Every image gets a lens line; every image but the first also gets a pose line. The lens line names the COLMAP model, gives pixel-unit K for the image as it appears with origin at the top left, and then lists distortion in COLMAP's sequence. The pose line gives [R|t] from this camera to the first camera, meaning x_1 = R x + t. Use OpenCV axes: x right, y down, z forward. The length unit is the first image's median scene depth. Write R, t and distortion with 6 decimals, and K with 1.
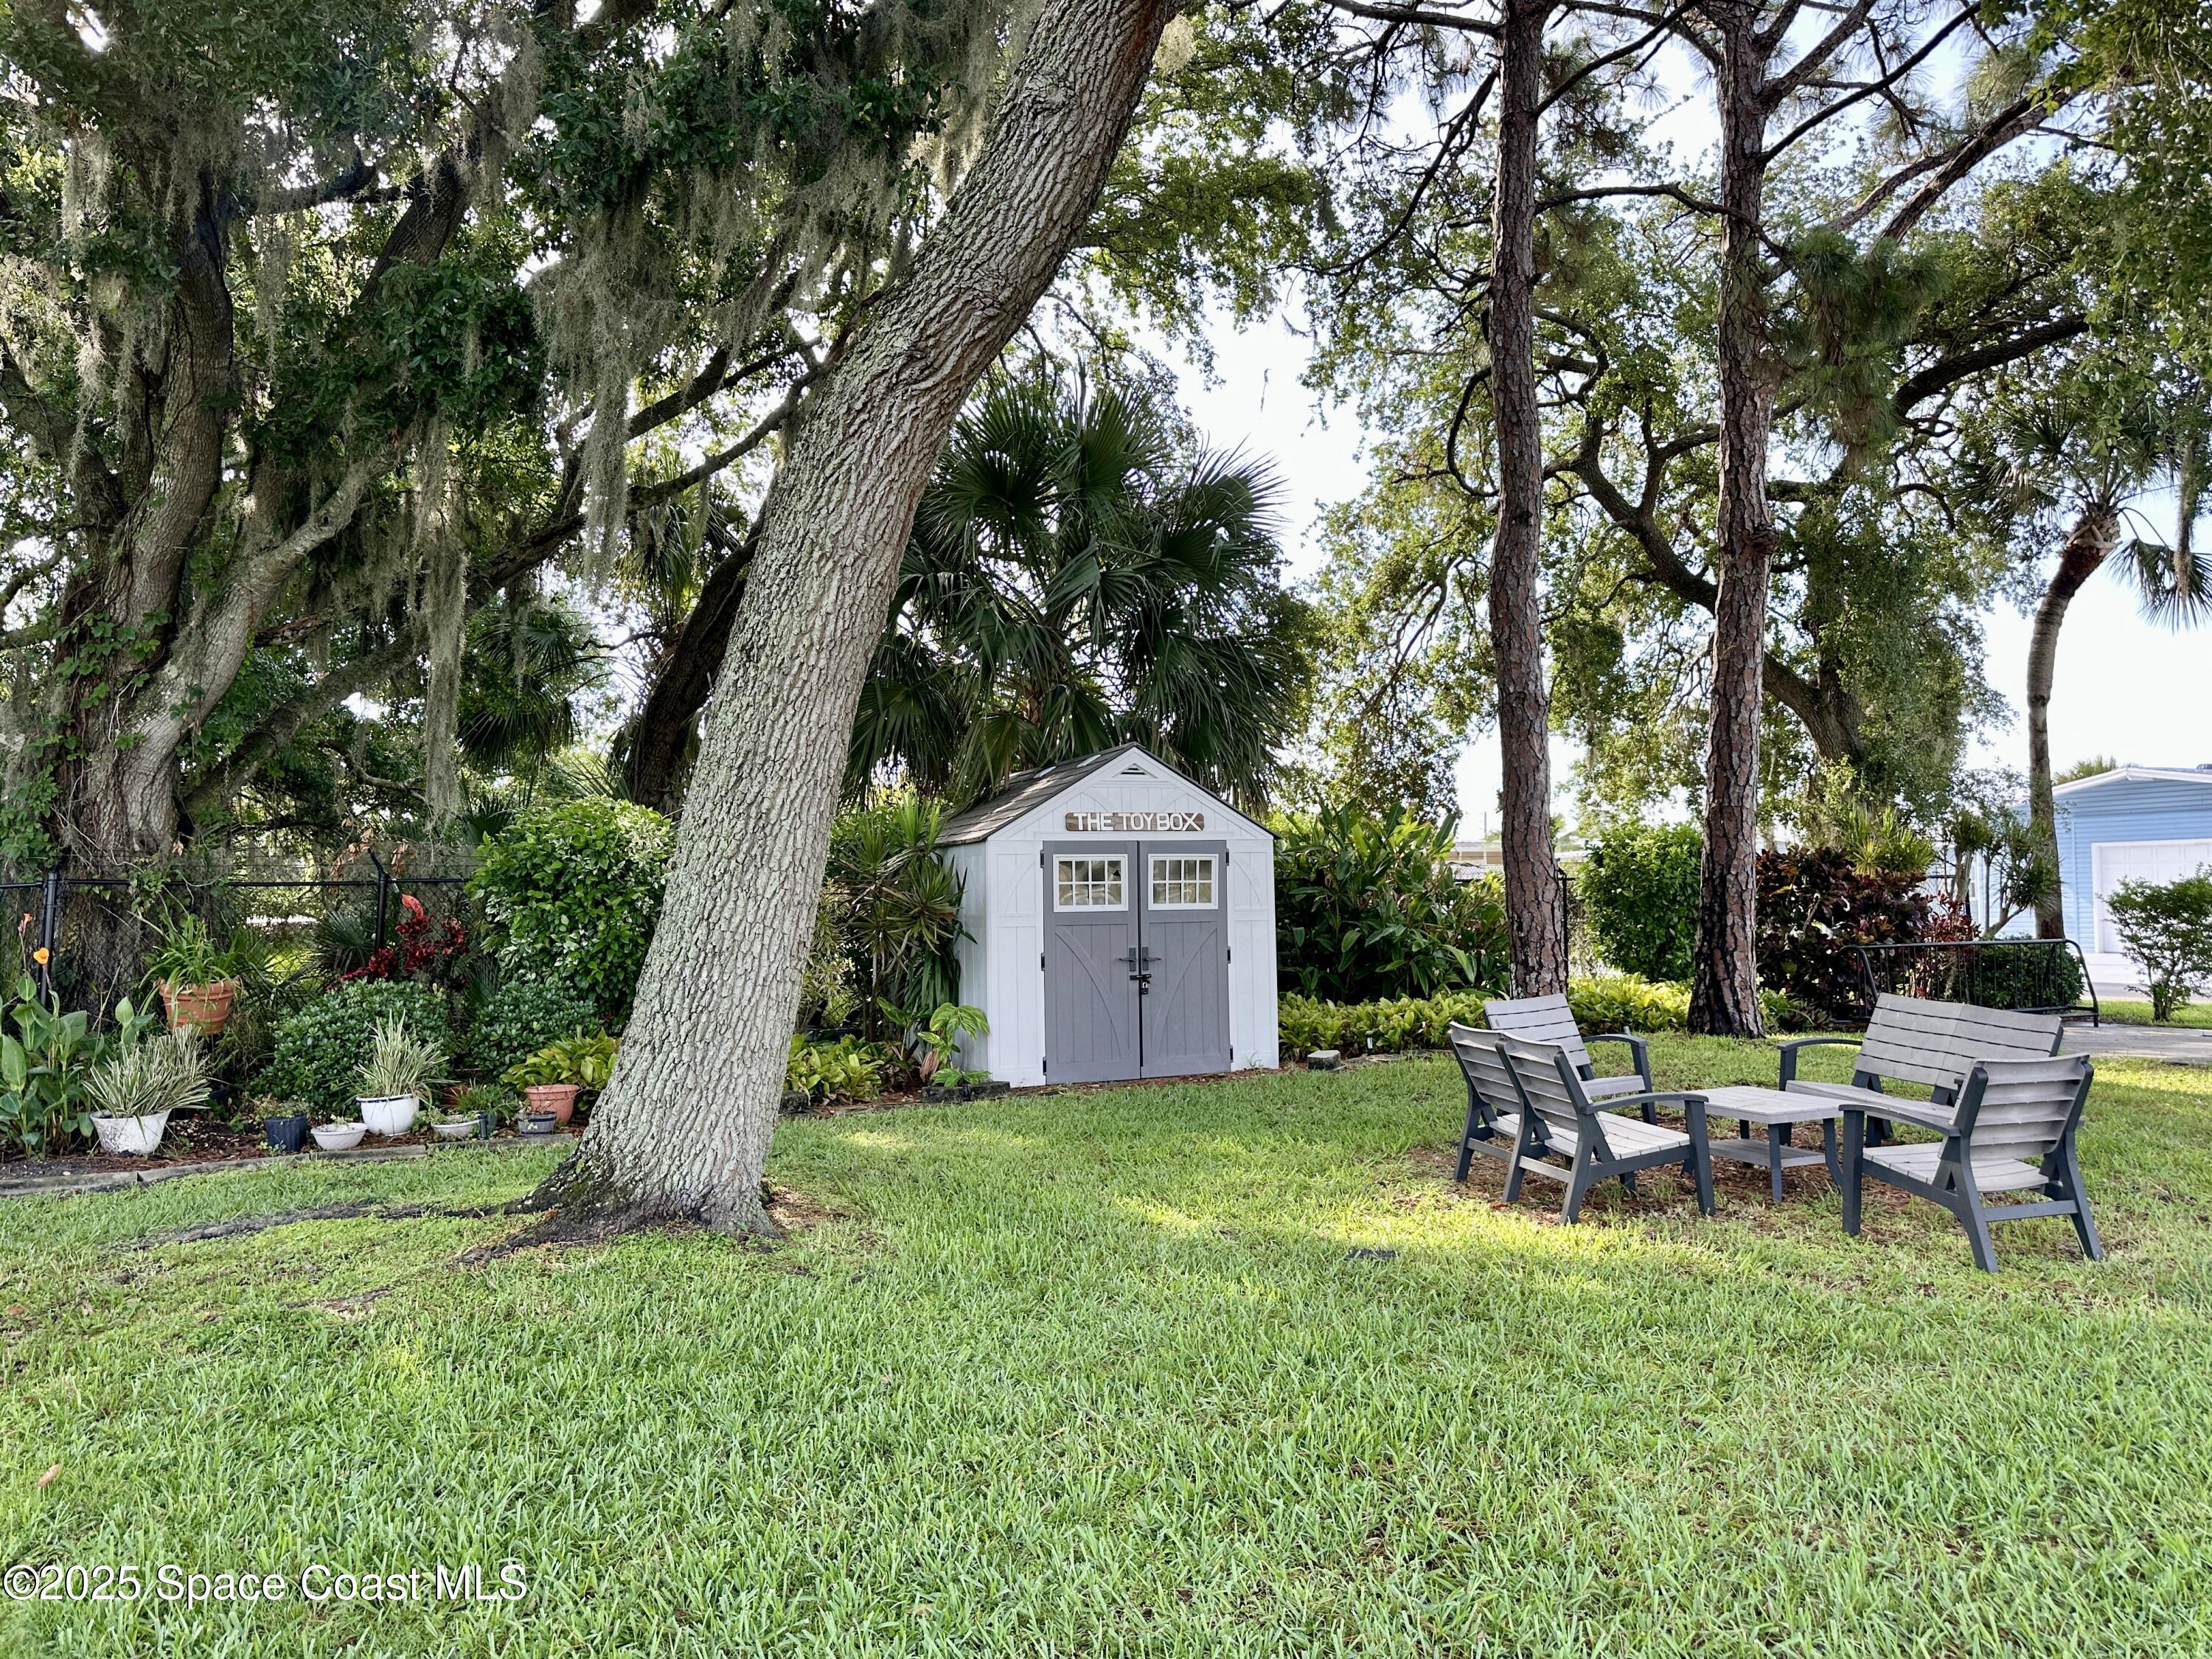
lens RADIAL K [[1538.6, 0, 1118.9], [0, 1538.6, 827.8], [0, 0, 1]] dist [0.035178, -0.040320]
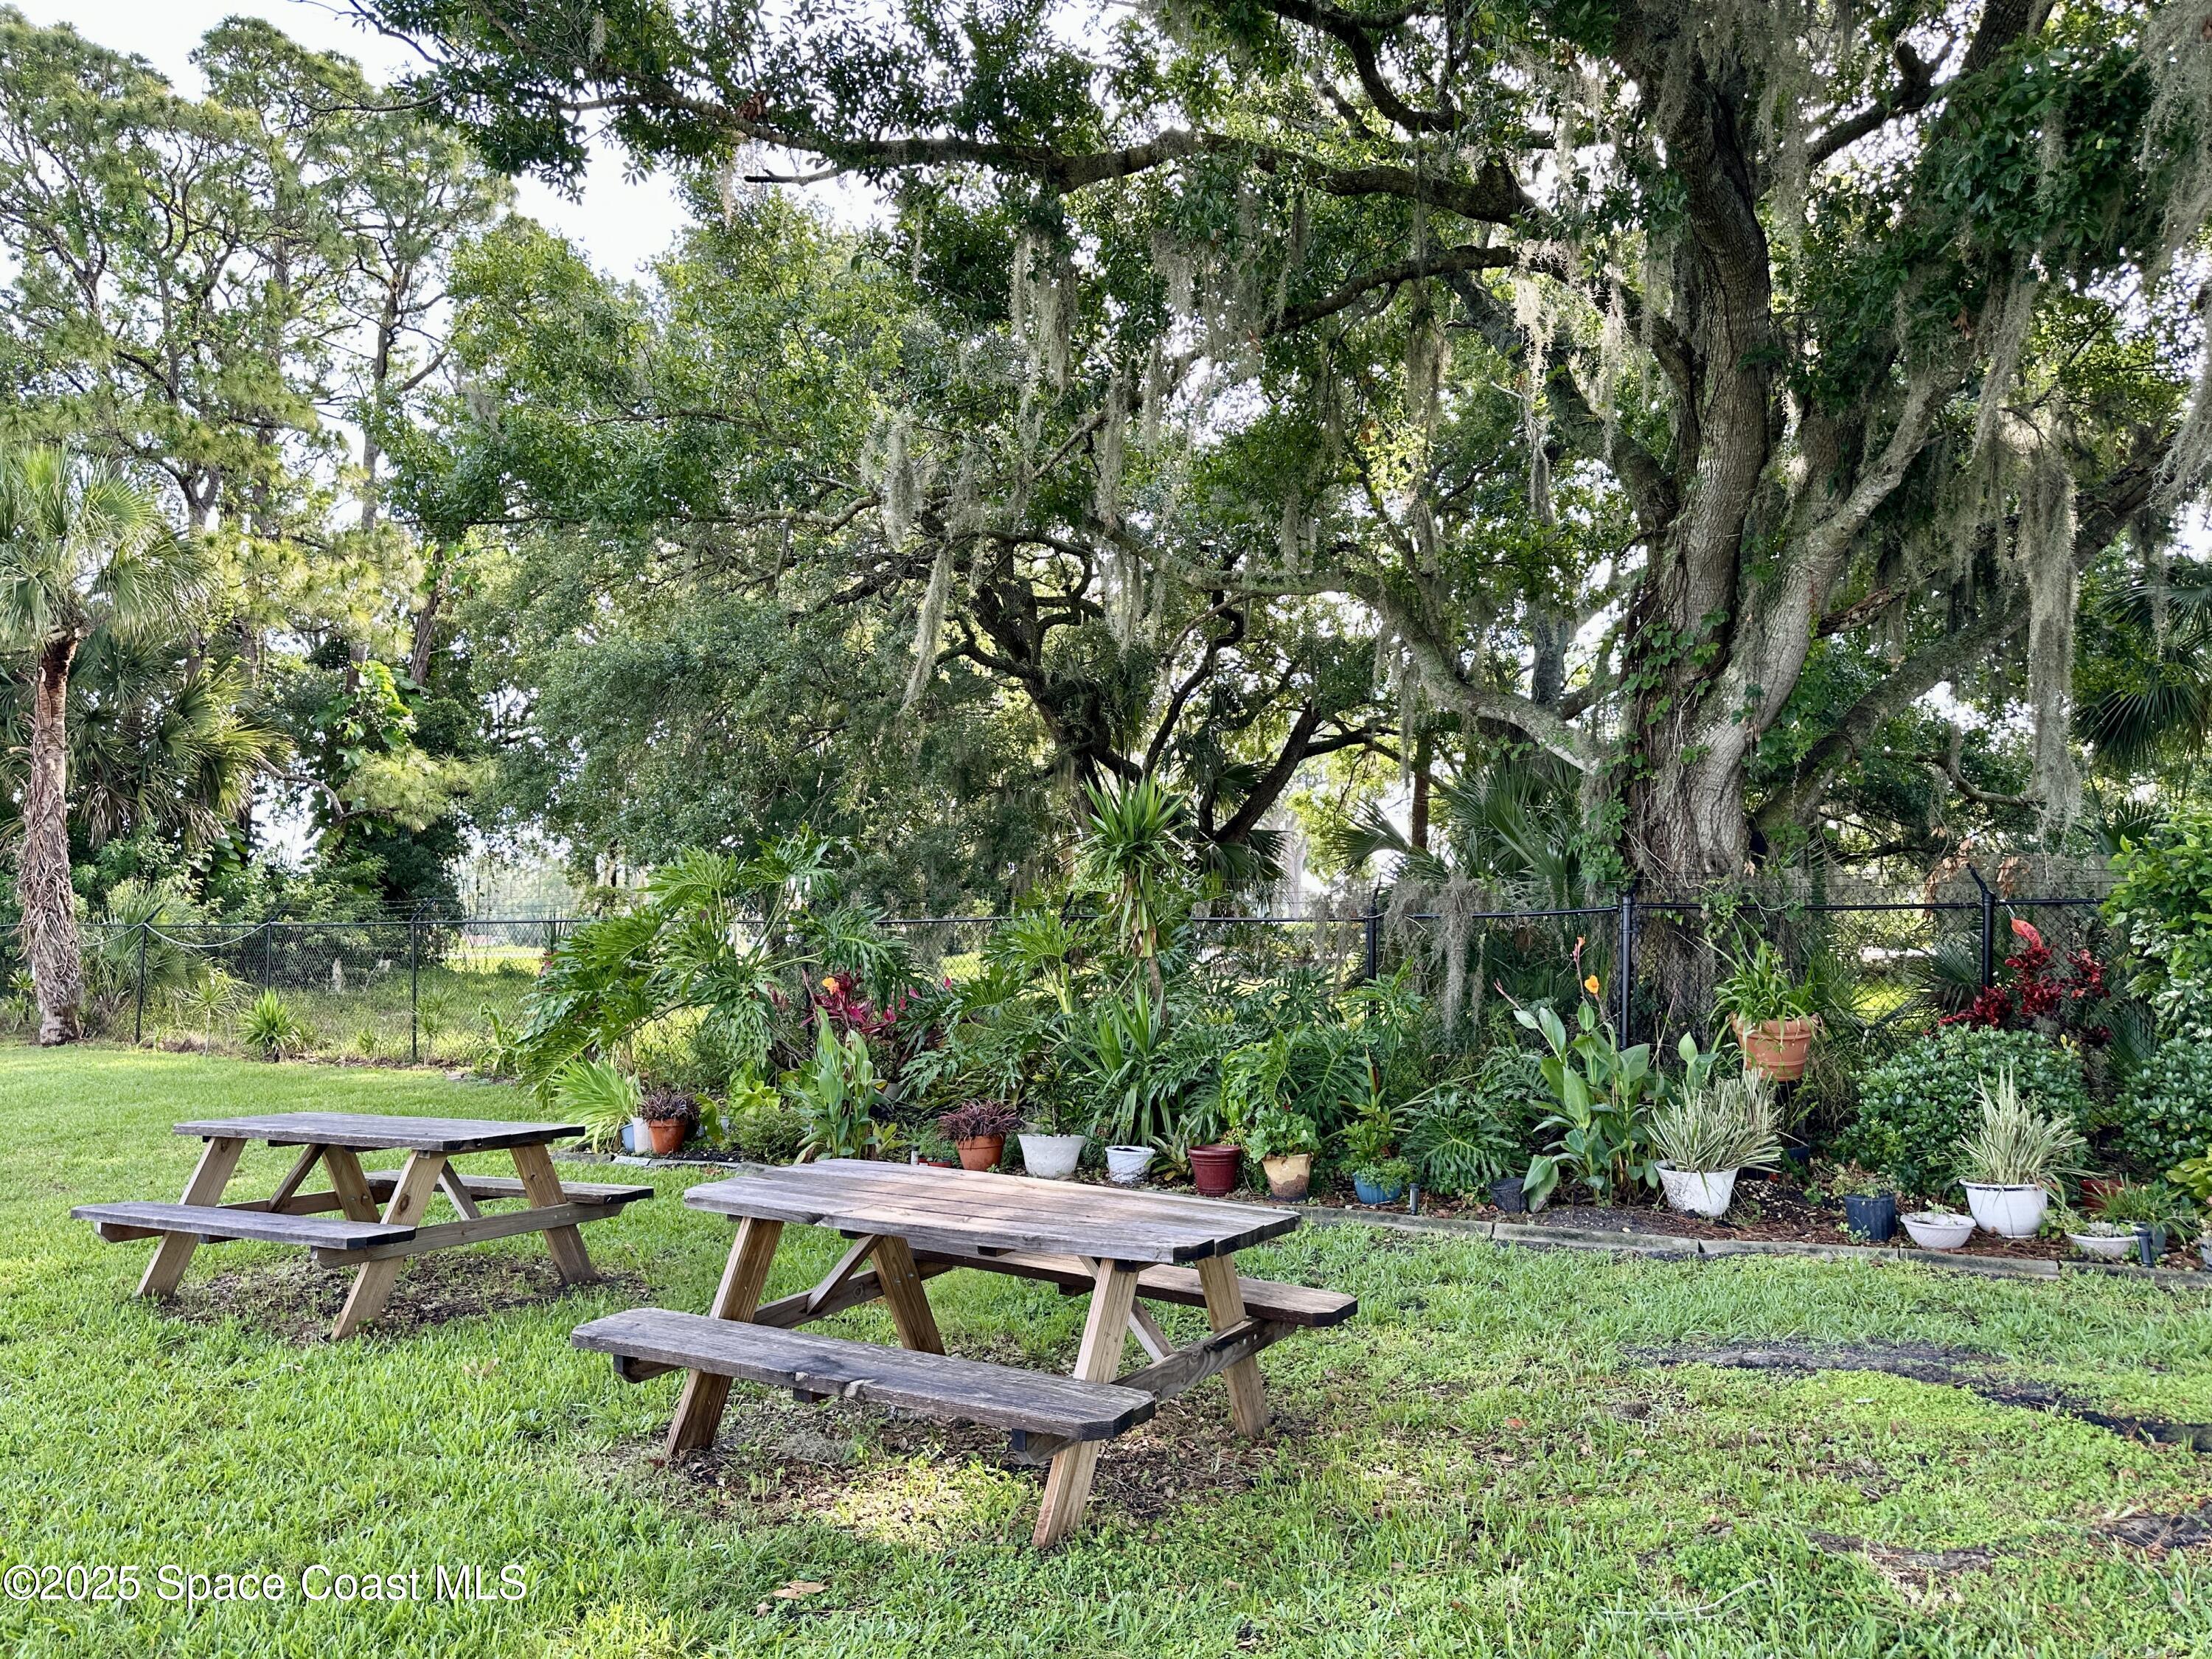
lens RADIAL K [[1538.6, 0, 1118.9], [0, 1538.6, 827.8], [0, 0, 1]] dist [0.035178, -0.040320]
pose [[0.567857, -0.054418, -0.821327, -0.078267], [0.035913, 0.998500, -0.041327, 0.014333], [0.822344, -0.006028, 0.568959, 0.195796]]
